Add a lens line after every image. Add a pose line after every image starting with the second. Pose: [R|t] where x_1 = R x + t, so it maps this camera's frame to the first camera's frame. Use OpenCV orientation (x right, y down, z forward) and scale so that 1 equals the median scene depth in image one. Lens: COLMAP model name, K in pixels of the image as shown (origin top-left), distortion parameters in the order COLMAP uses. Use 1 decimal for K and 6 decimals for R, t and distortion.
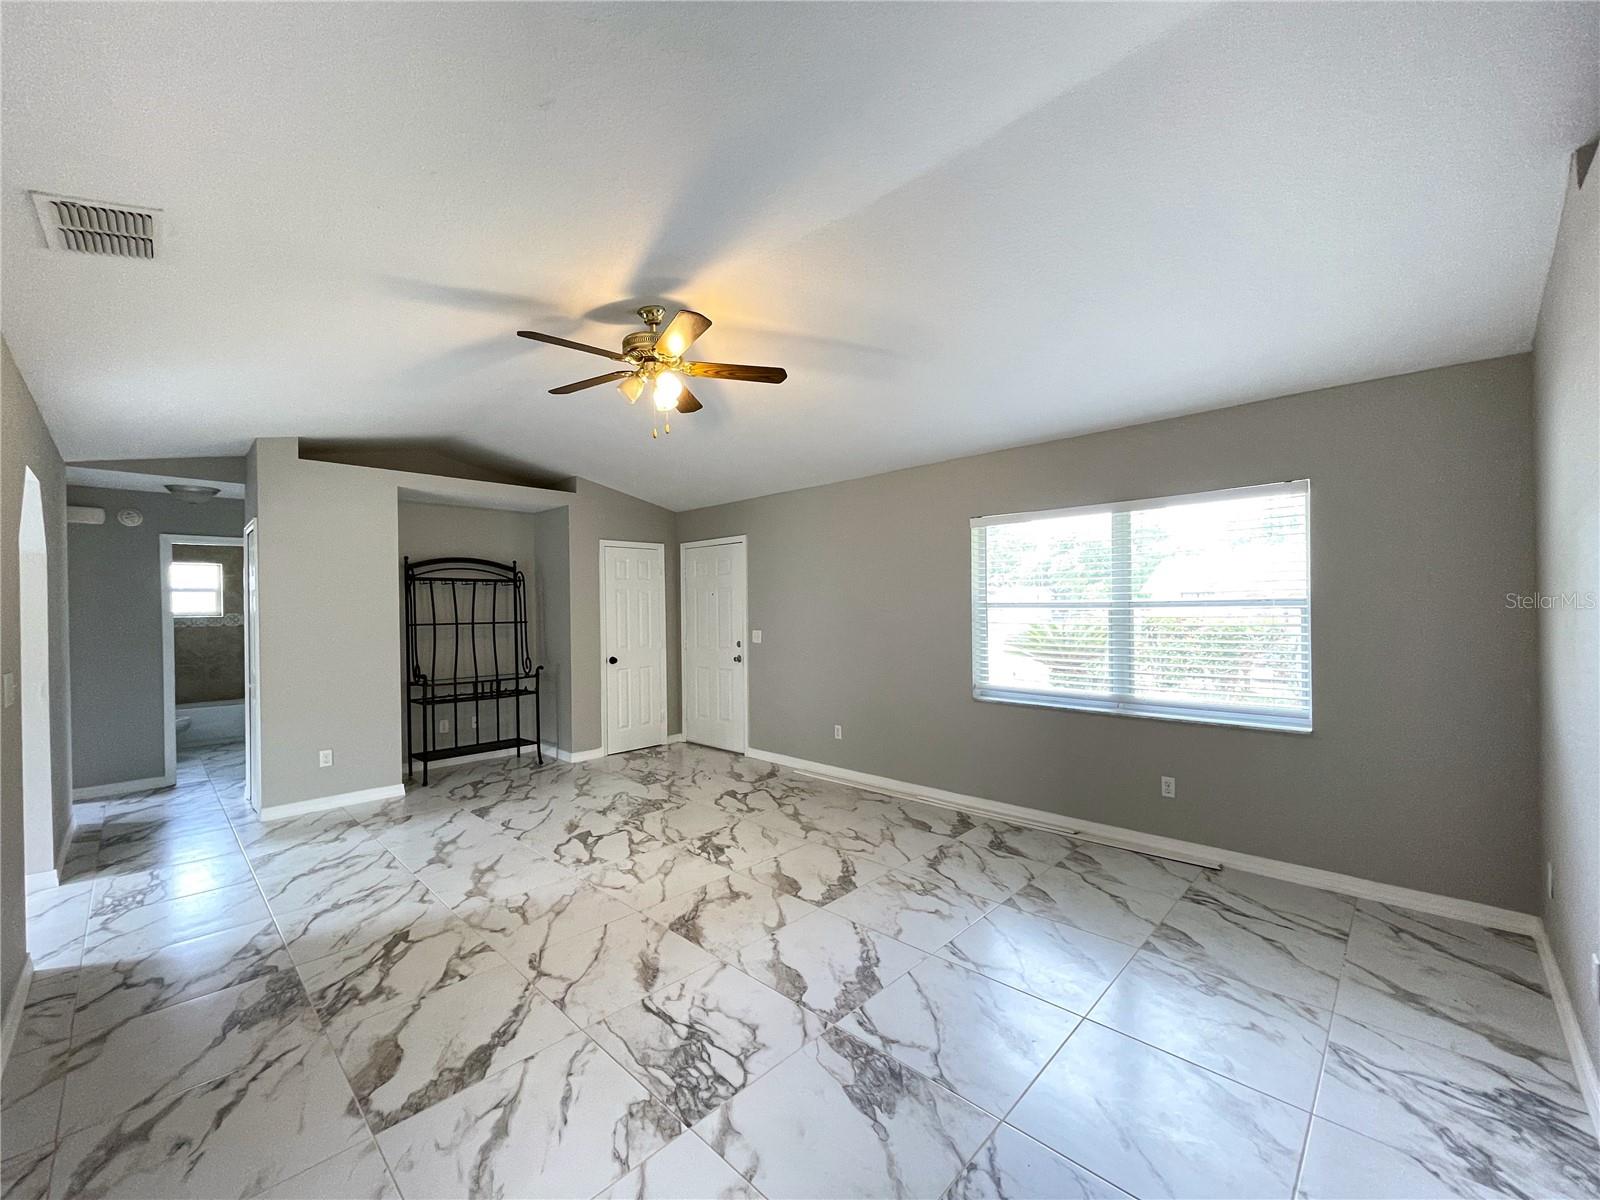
lens RADIAL K [[648.1, 0, 793.0], [0, 648.1, 606.7], [0, 0, 1]] dist [-0.002869, 0.003341]
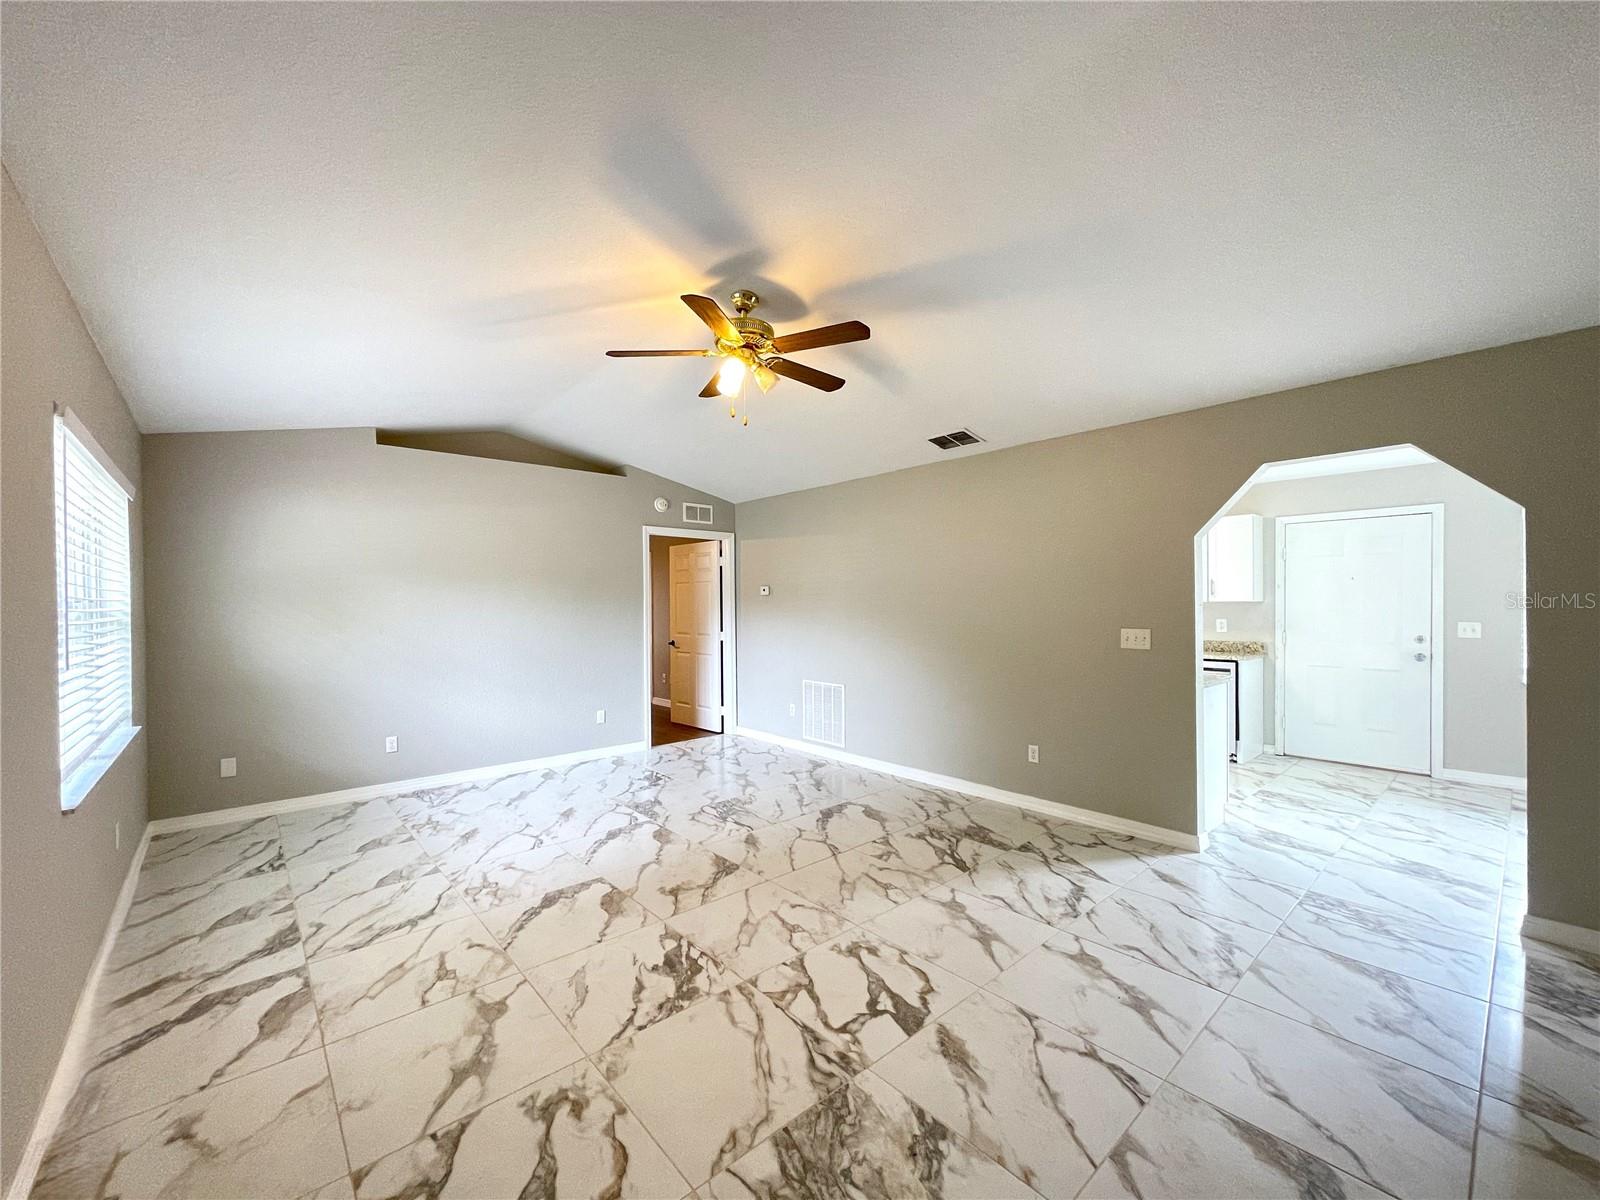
lens RADIAL K [[644.3, 0, 799.1], [0, 644.3, 607.5], [0, 0, 1]] dist [-0.045811, 0.018550]
pose [[-0.997275, 0.020759, 0.070786, -0.305361], [0.021332, 0.999745, 0.007345, 0.012011], [-0.070615, 0.008835, -0.997464, 1.676263]]
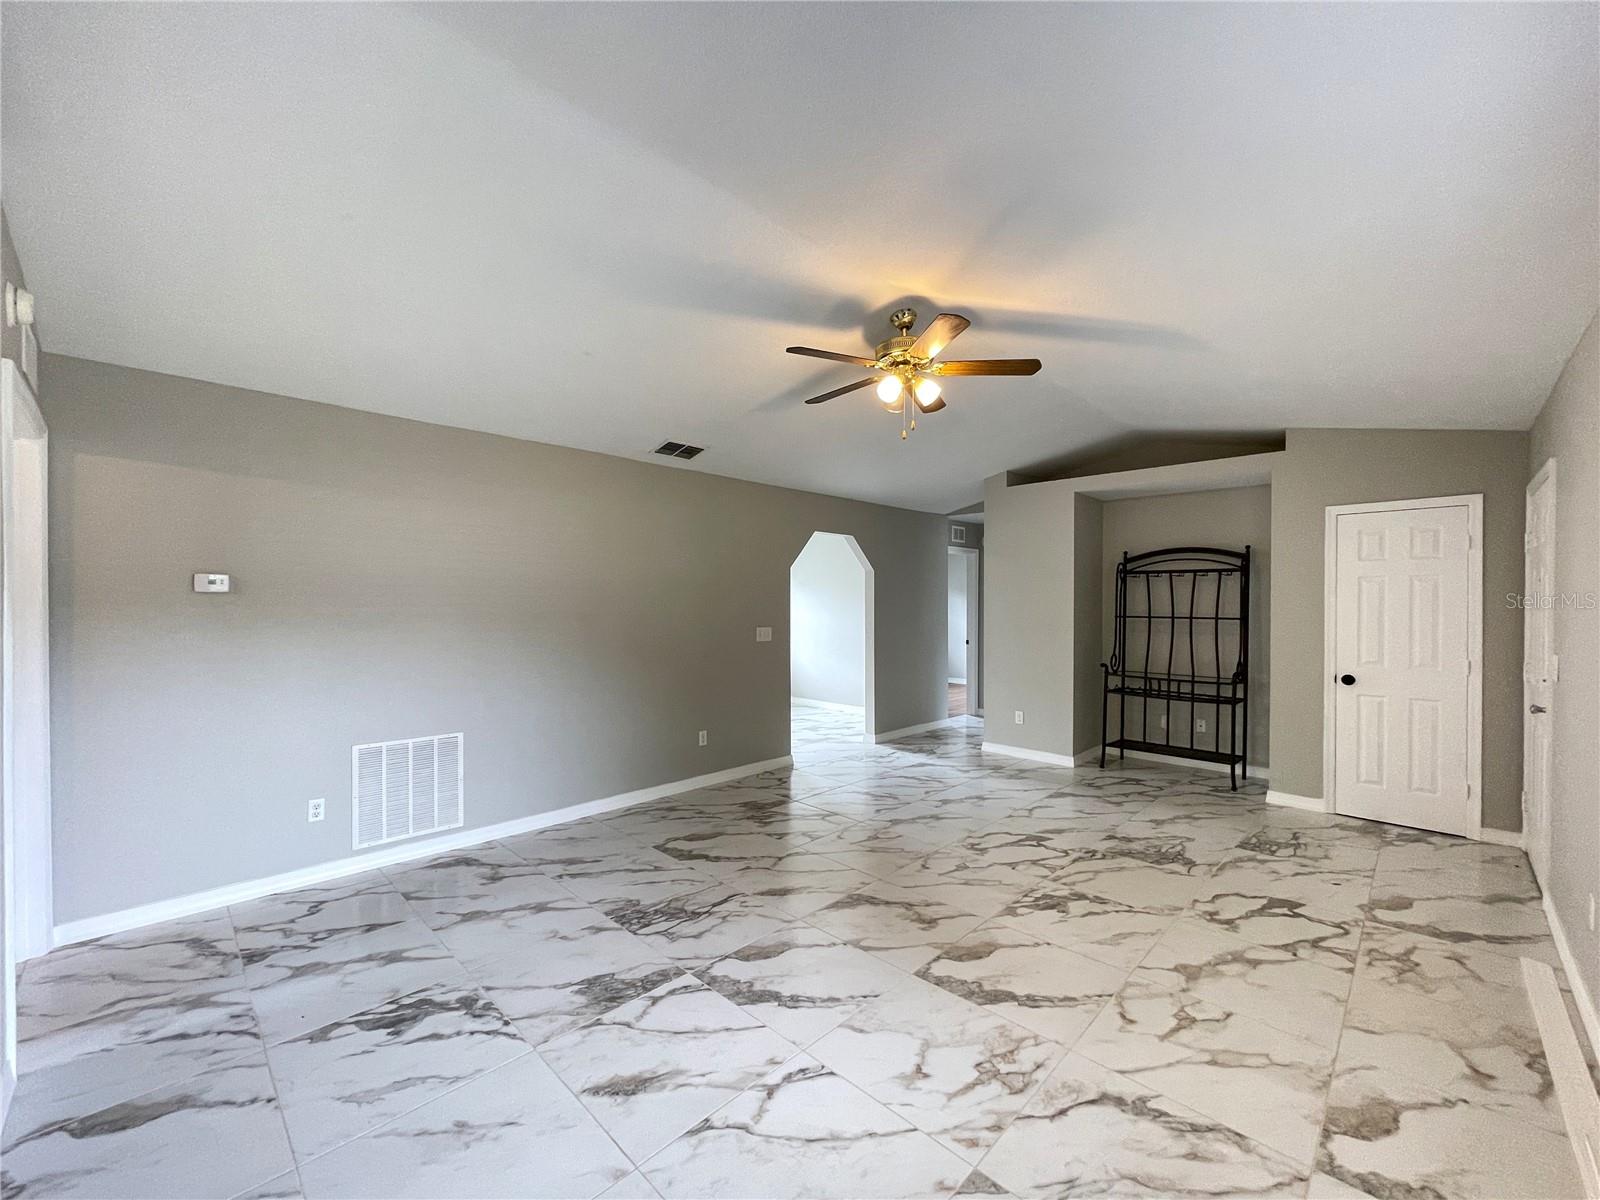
lens RADIAL K [[648.1, 0, 793.0], [0, 648.1, 606.7], [0, 0, 1]] dist [-0.002869, 0.003341]
pose [[-0.006560, 0.023587, -0.999700, 0.703505], [-0.003099, 0.999717, 0.023607, -0.016543], [0.999974, 0.003253, -0.006485, 0.703519]]
